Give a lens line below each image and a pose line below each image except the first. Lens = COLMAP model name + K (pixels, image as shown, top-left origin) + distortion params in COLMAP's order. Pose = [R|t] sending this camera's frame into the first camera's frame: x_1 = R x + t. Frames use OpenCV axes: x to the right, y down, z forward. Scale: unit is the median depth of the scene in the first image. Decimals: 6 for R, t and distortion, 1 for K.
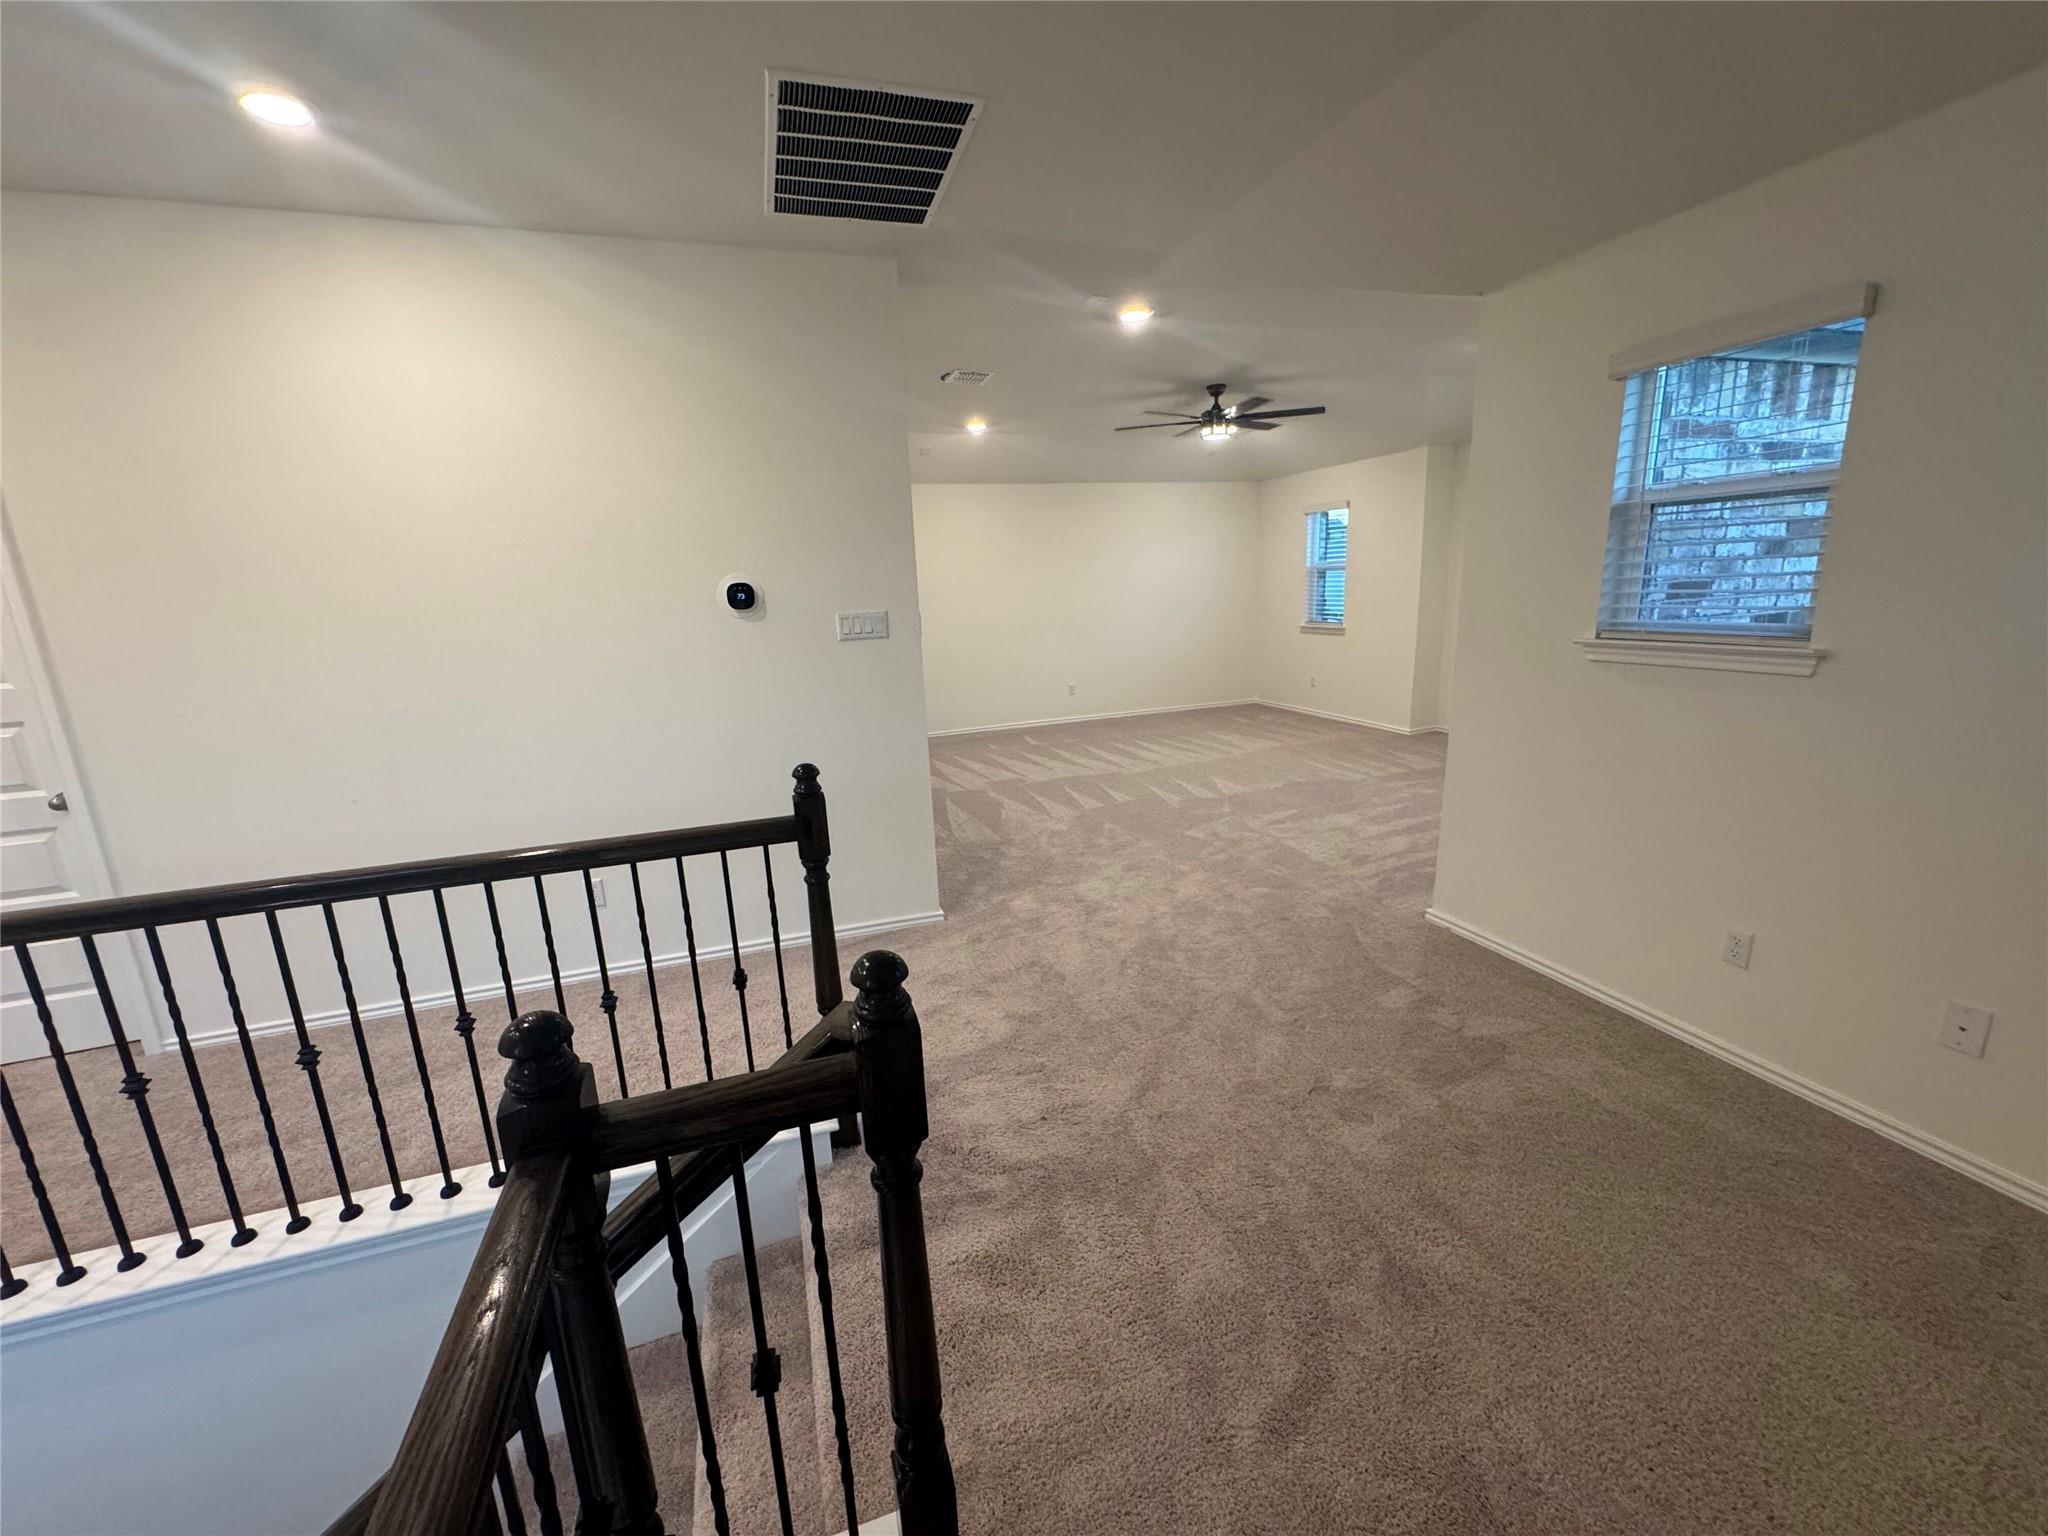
lens RADIAL K [[819.9, 0, 1033.1], [0, 819.9, 768.2], [0, 0, 1]] dist [-0.003872, 0.000609]
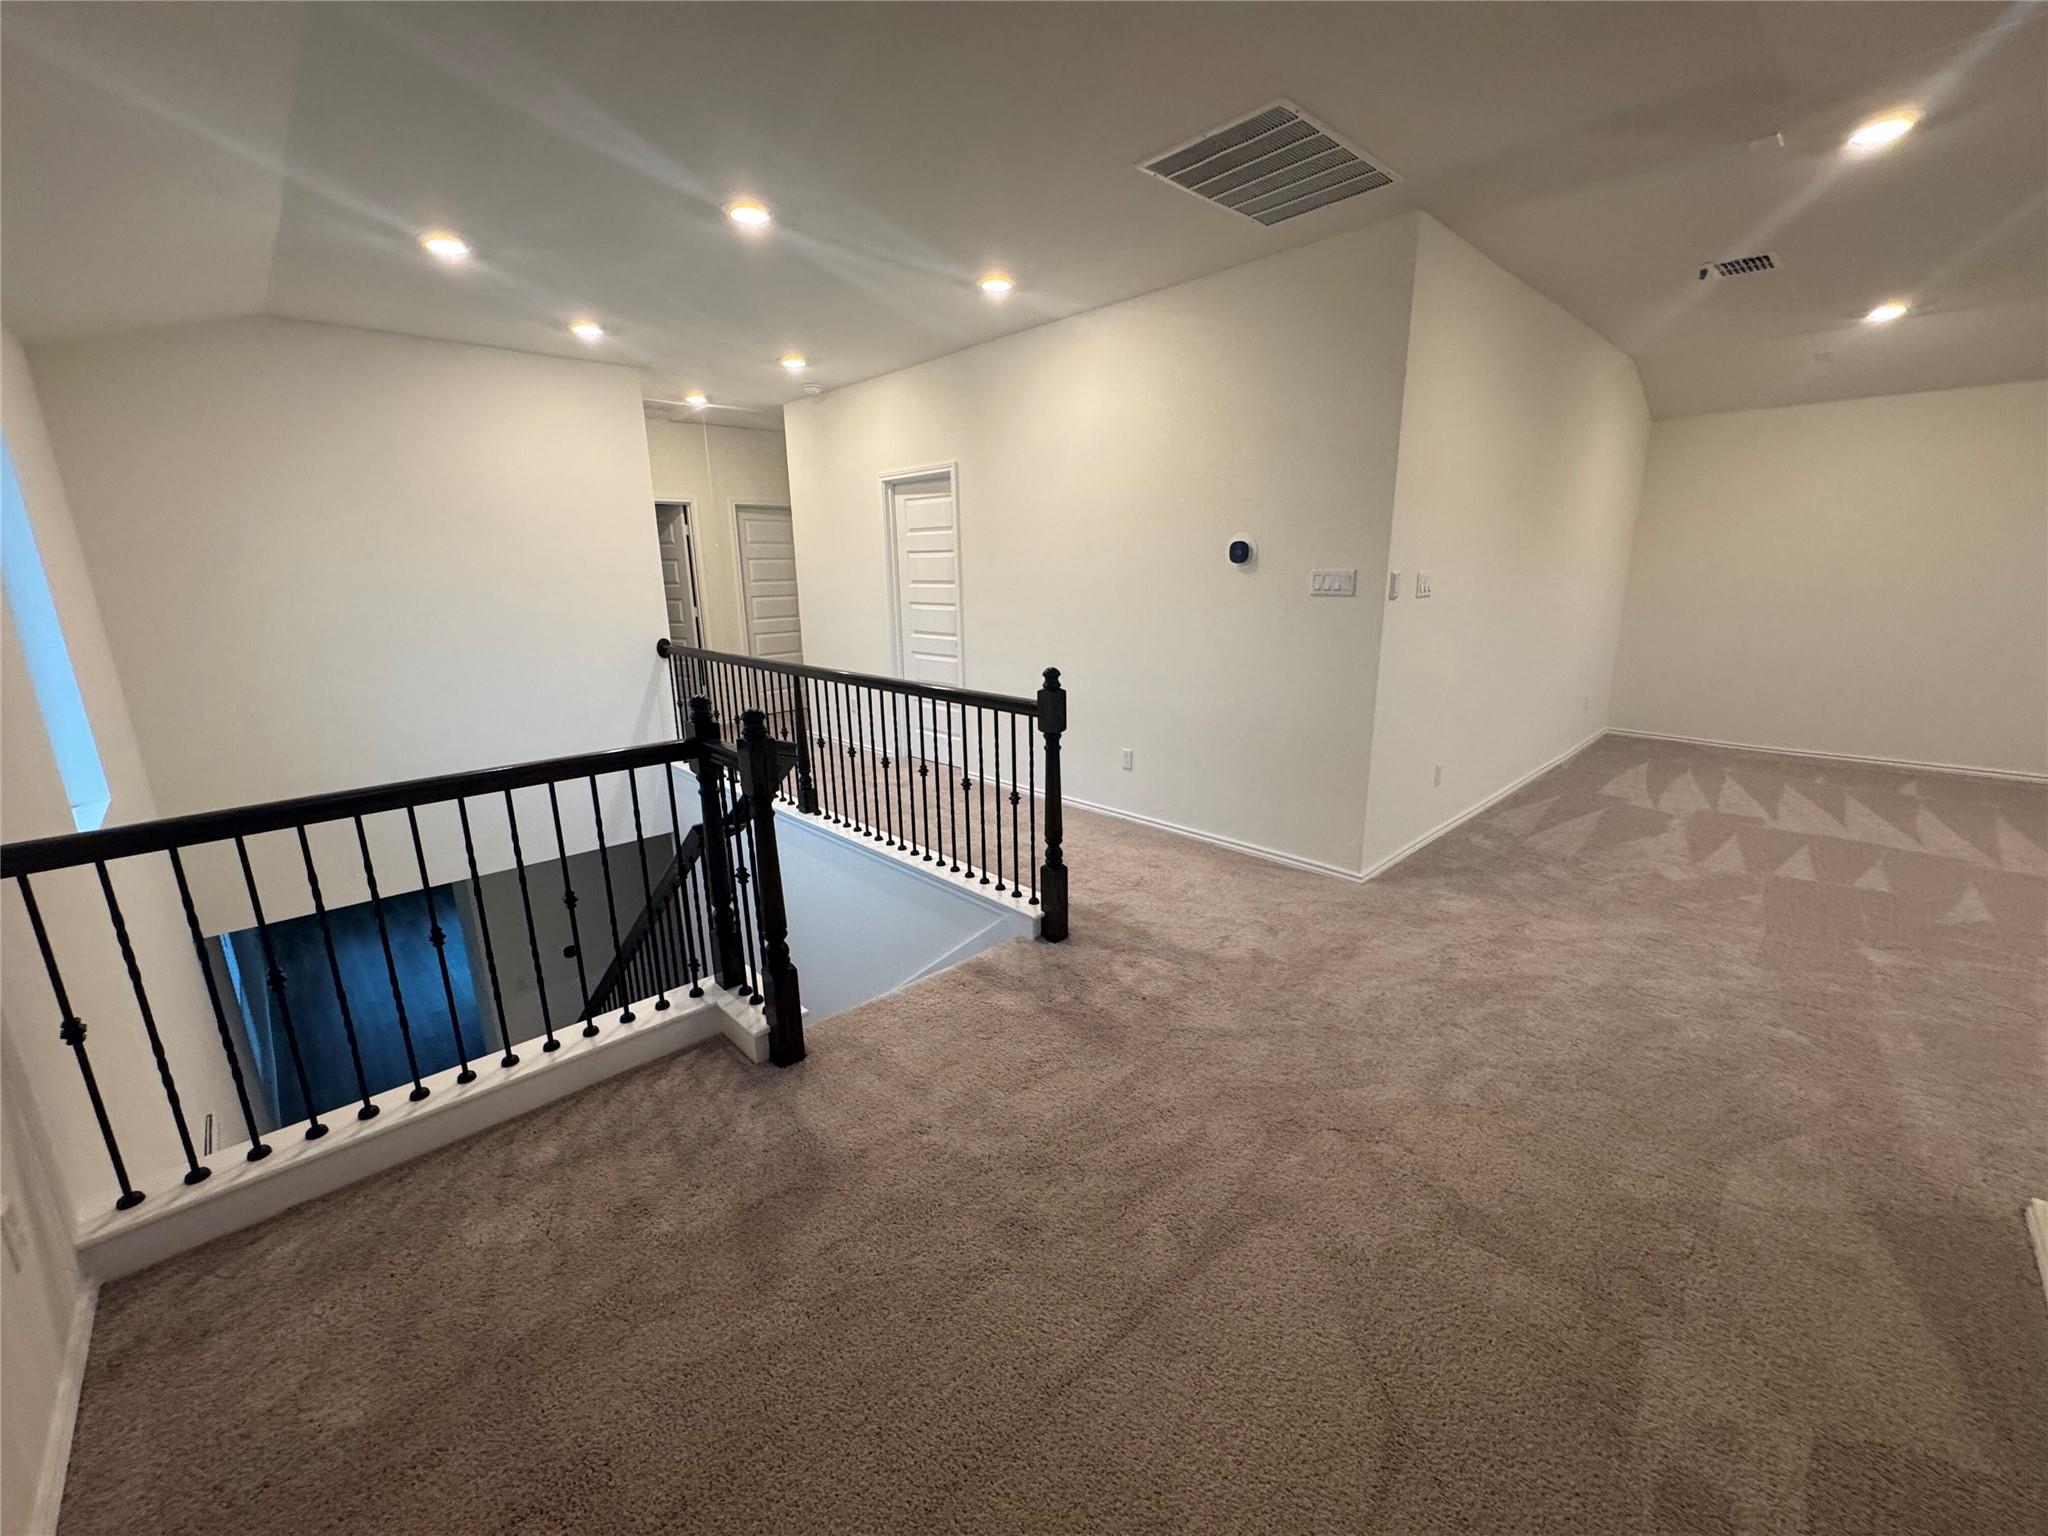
lens RADIAL K [[819.9, 0, 1020.8], [0, 819.9, 770.3], [0, 0, 1]] dist [-0.003872, 0.000609]
pose [[0.414212, 0.256485, -0.873295, 0.444329], [-0.204183, 0.961205, 0.185457, -0.039174], [0.886982, 0.101493, 0.450513, 0.130376]]
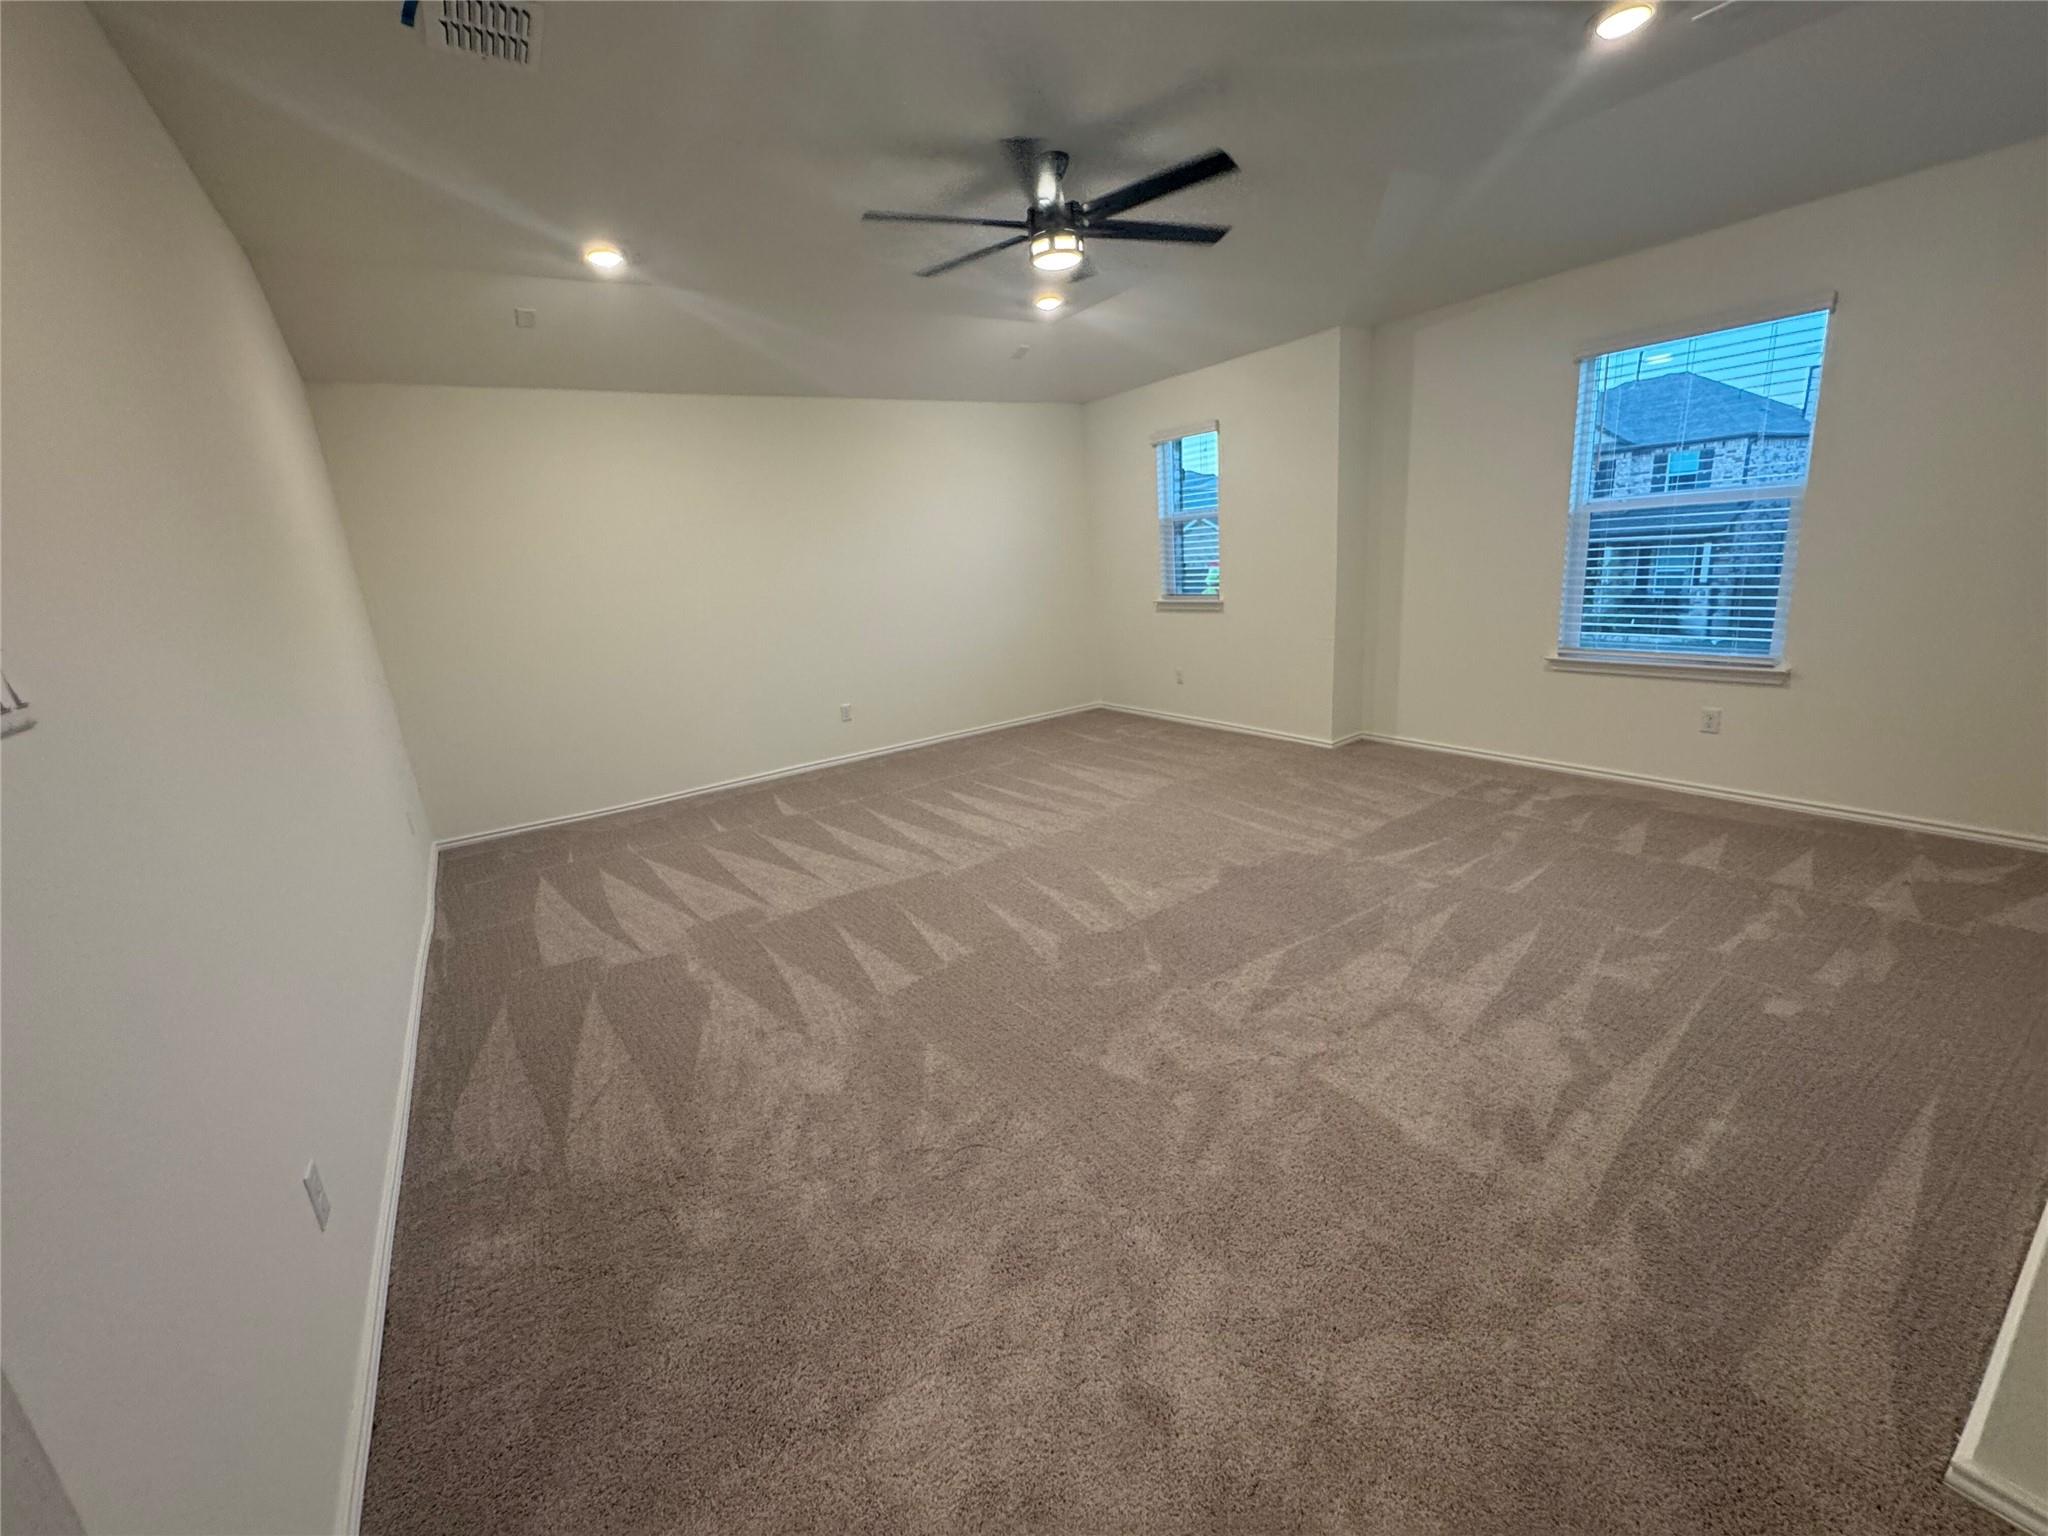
lens RADIAL K [[819.9, 0, 1023.2], [0, 819.9, 770.0], [0, 0, 1]] dist [-0.003872, 0.000609]
pose [[0.968218, -0.096440, 0.230766, 0.053526], [0.090938, 0.995263, 0.034386, -0.110481], [-0.232989, -0.012308, 0.972402, 0.578678]]
